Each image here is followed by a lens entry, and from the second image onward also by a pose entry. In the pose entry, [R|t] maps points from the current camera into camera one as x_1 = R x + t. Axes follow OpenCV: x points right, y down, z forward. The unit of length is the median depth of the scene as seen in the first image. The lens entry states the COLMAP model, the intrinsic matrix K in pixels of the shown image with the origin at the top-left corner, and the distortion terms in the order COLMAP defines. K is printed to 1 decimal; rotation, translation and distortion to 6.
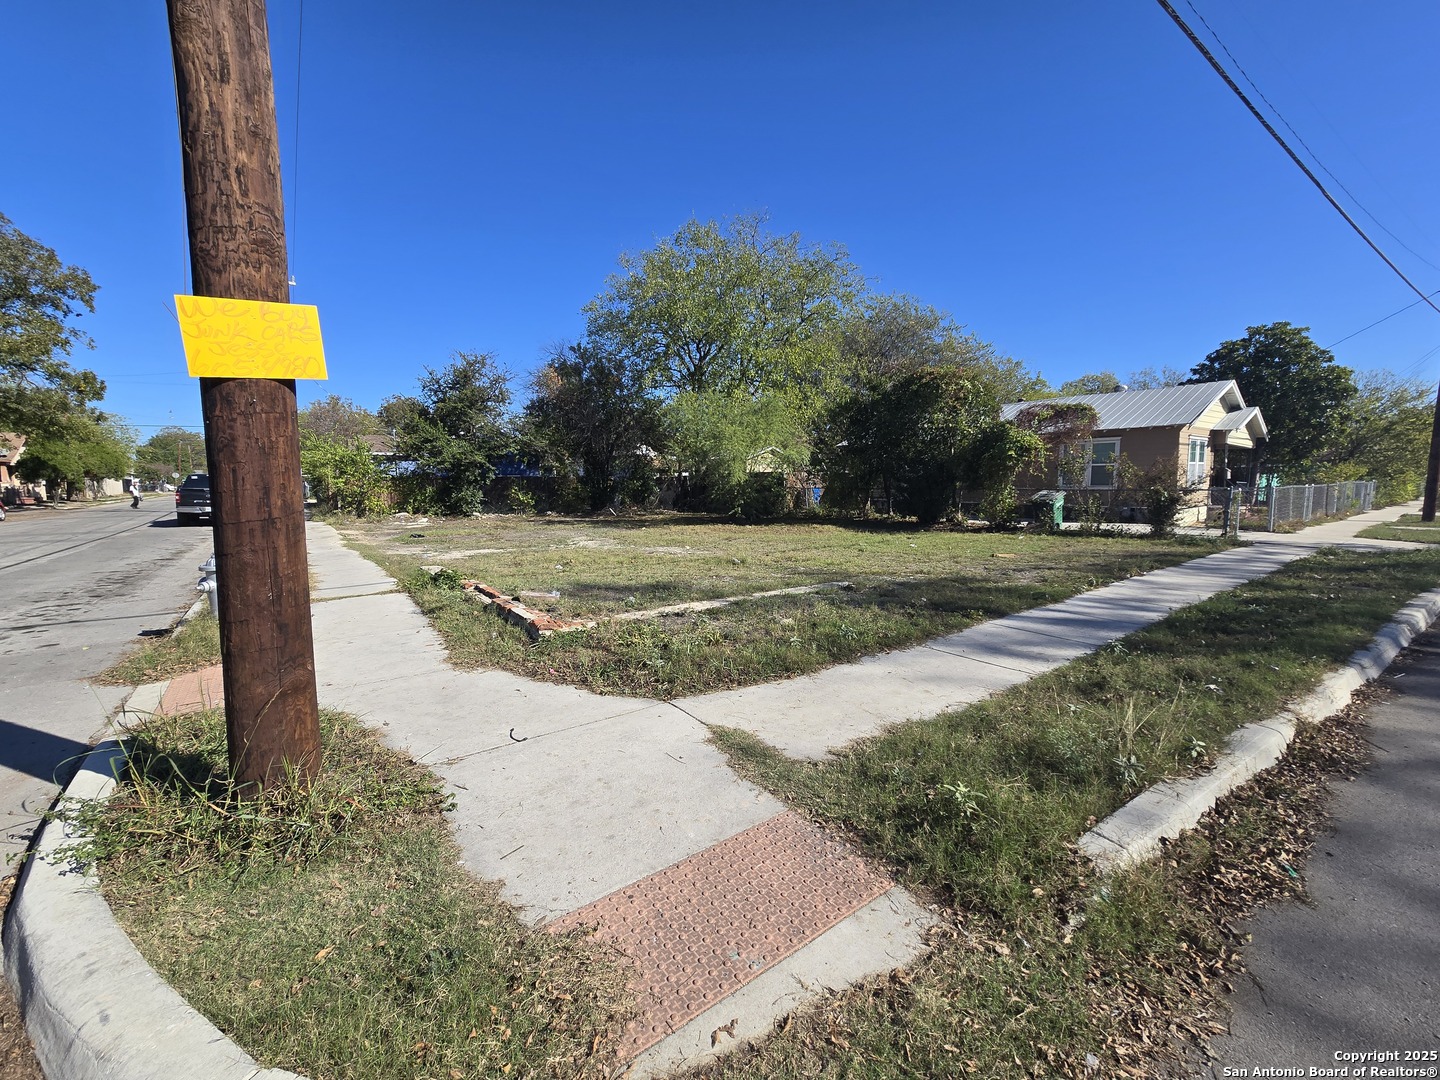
lens RADIAL K [[585.7, 0, 722.7], [0, 585.7, 541.7], [0, 0, 1]] dist [-0.002759, -0.000683]
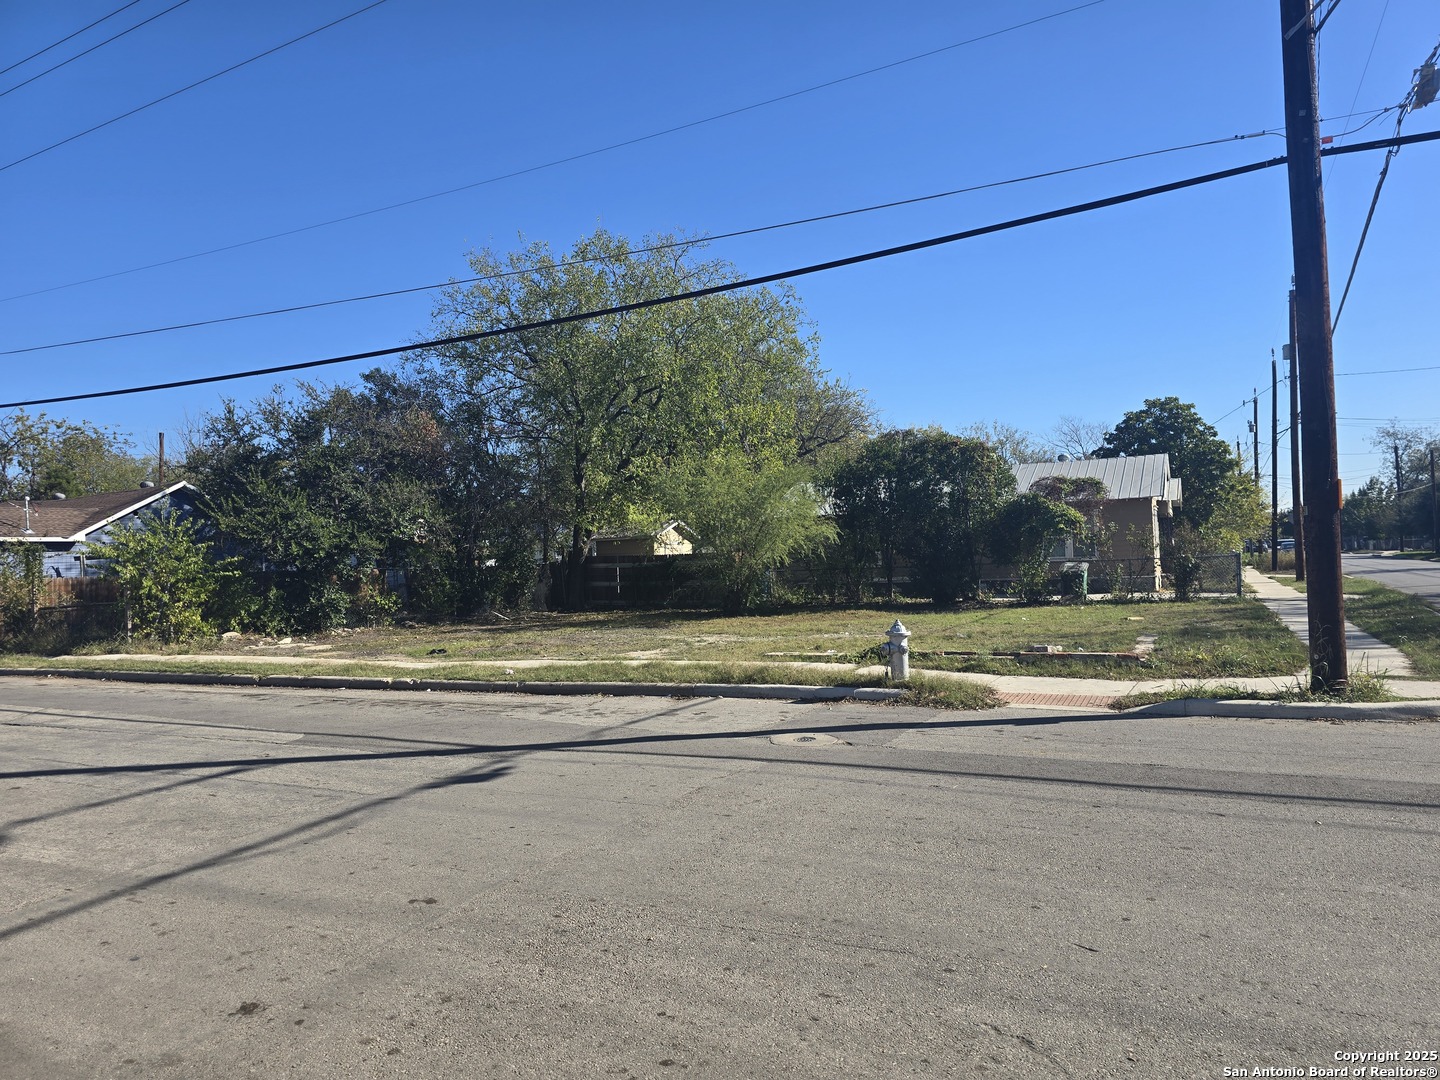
lens RADIAL K [[961.1, 0, 725.0], [0, 961.1, 558.2], [0, 0, 1]] dist [0.060597, -0.049815]
pose [[0.896378, -0.028265, 0.442389, -1.651410], [0.078992, 0.992178, -0.096663, 0.044498], [-0.436196, 0.121592, 0.891599, -0.510851]]
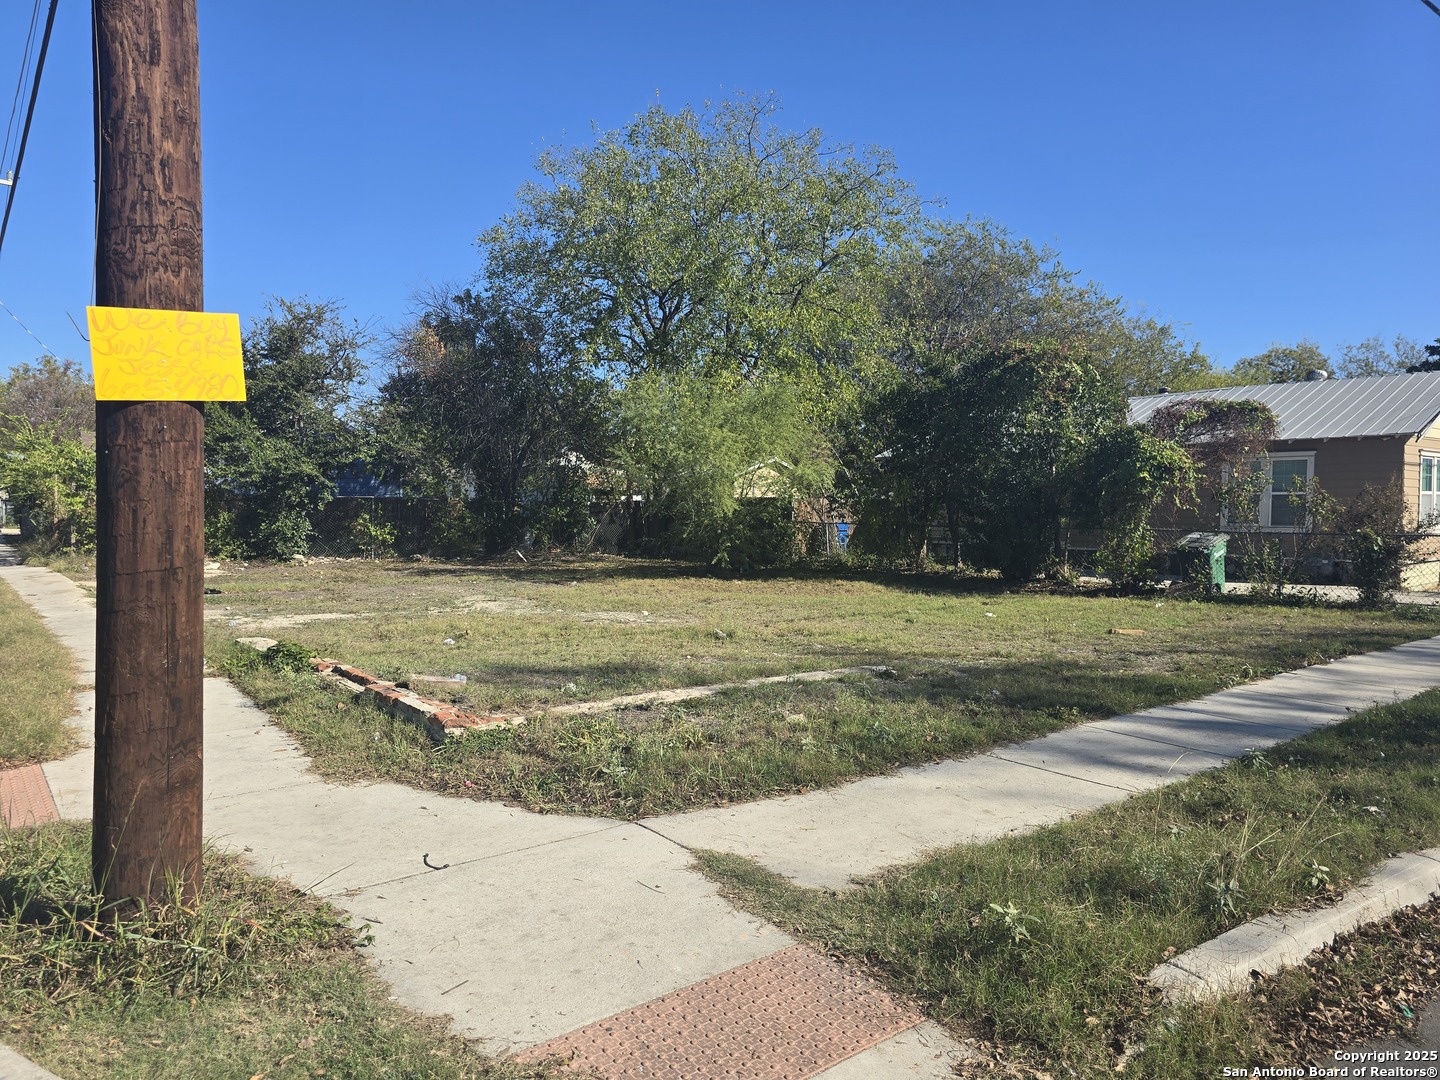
lens RADIAL K [[960.4, 0, 717.9], [0, 960.4, 539.6], [0, 0, 1]] dist [0.075696, -0.076079]
pose [[0.999560, 0.013405, 0.026447, -0.014635], [-0.011541, 0.997520, -0.069428, 0.002213], [-0.027312, 0.069092, 0.997236, -0.132156]]
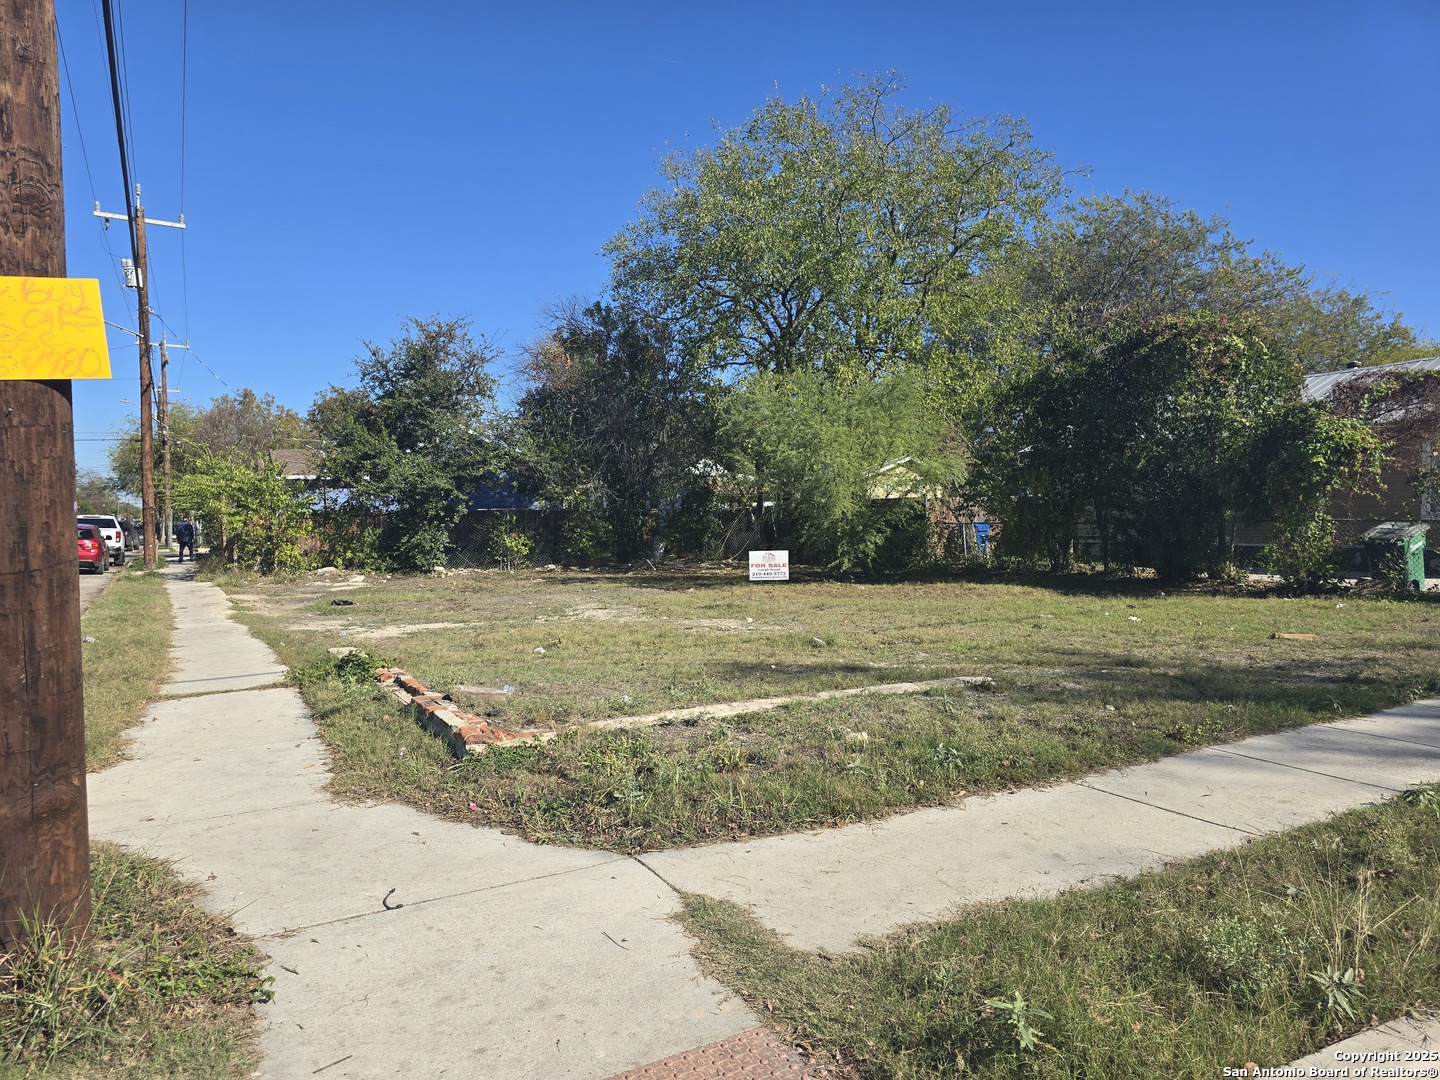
lens RADIAL K [[961.1, 0, 725.0], [0, 961.1, 558.2], [0, 0, 1]] dist [0.060597, -0.049815]
pose [[0.991971, -0.005856, -0.126331, 0.079896], [-0.001412, 0.998352, -0.057363, 0.004470], [0.126459, 0.057081, 0.990328, -0.030617]]
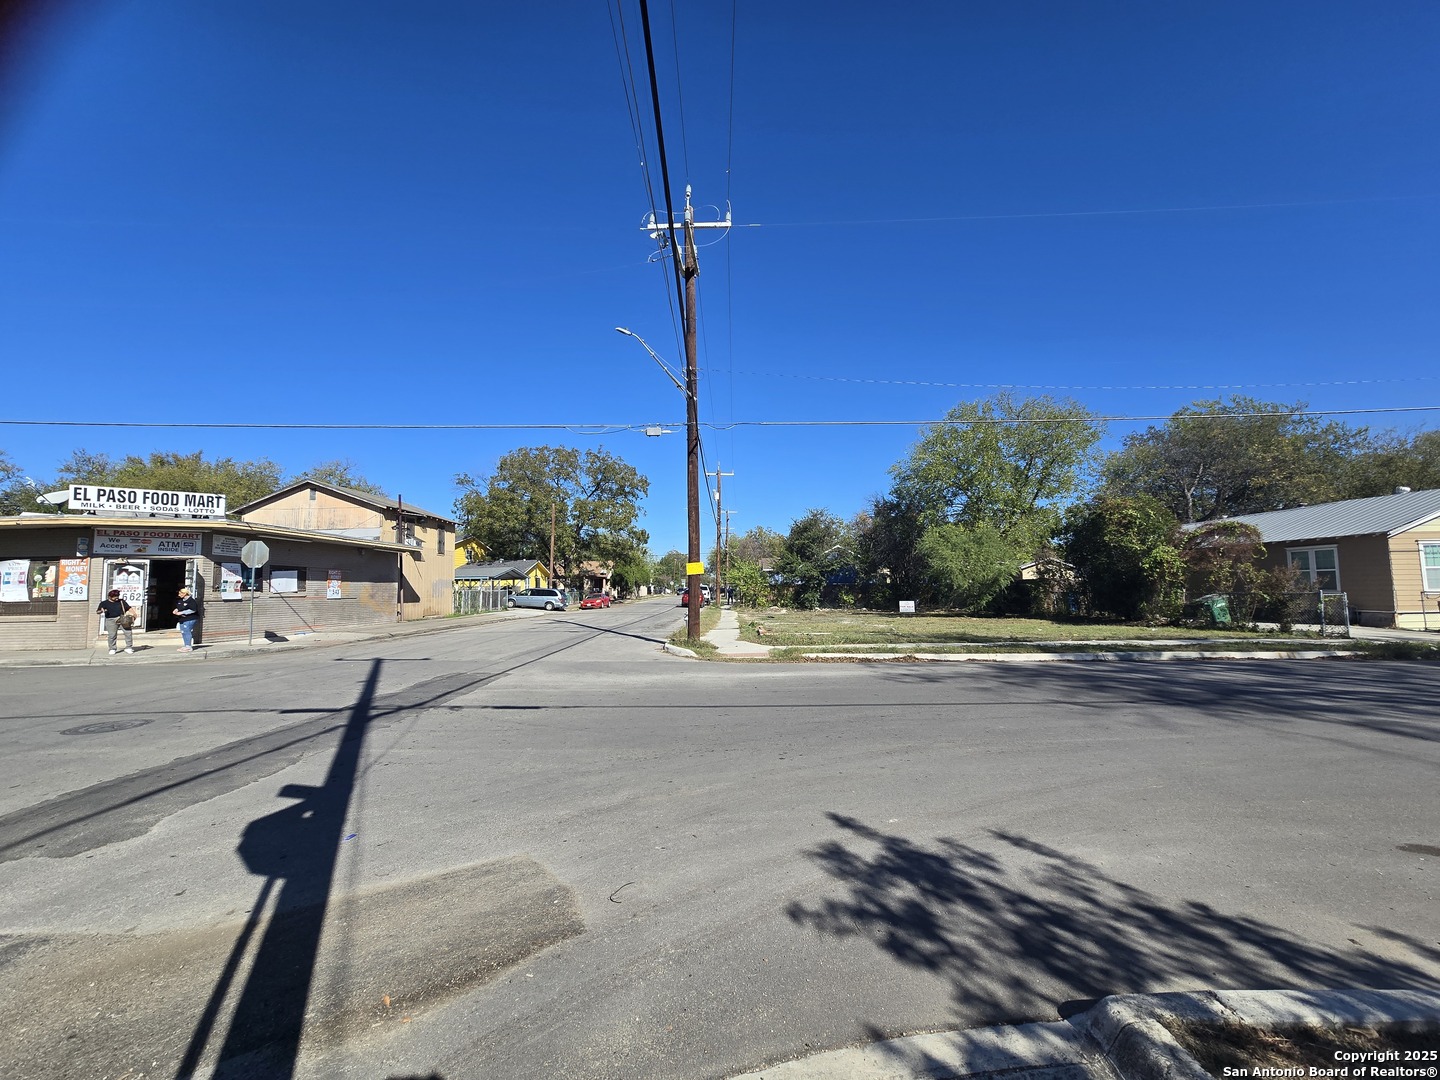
lens RADIAL K [[585.7, 0, 722.7], [0, 585.7, 541.7], [0, 0, 1]] dist [-0.002759, -0.000683]
pose [[0.789833, -0.050791, -0.611215, 1.159863], [-0.058203, 0.985861, -0.157135, 0.125873], [0.610554, 0.159685, 0.775709, -1.324105]]
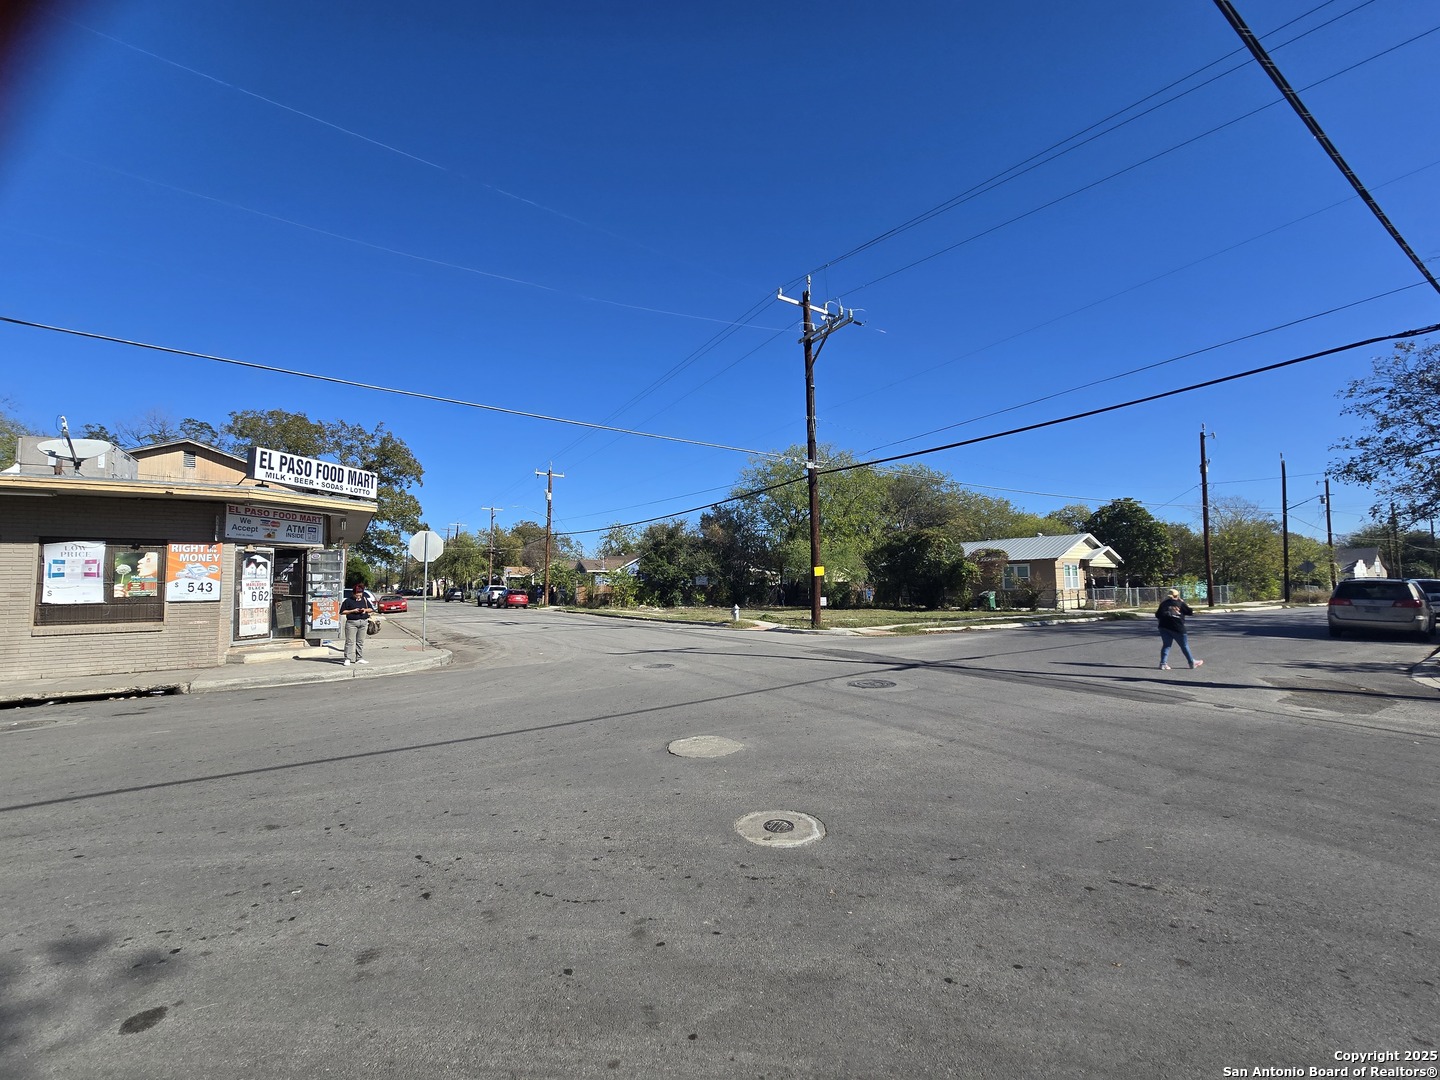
lens RADIAL K [[585.7, 0, 722.7], [0, 585.7, 541.7], [0, 0, 1]] dist [-0.002759, -0.000683]
pose [[0.998010, -0.008924, -0.062414, -0.557193], [-0.002427, 0.983760, -0.179473, 0.262652], [0.063002, 0.179268, 0.981781, -2.564886]]
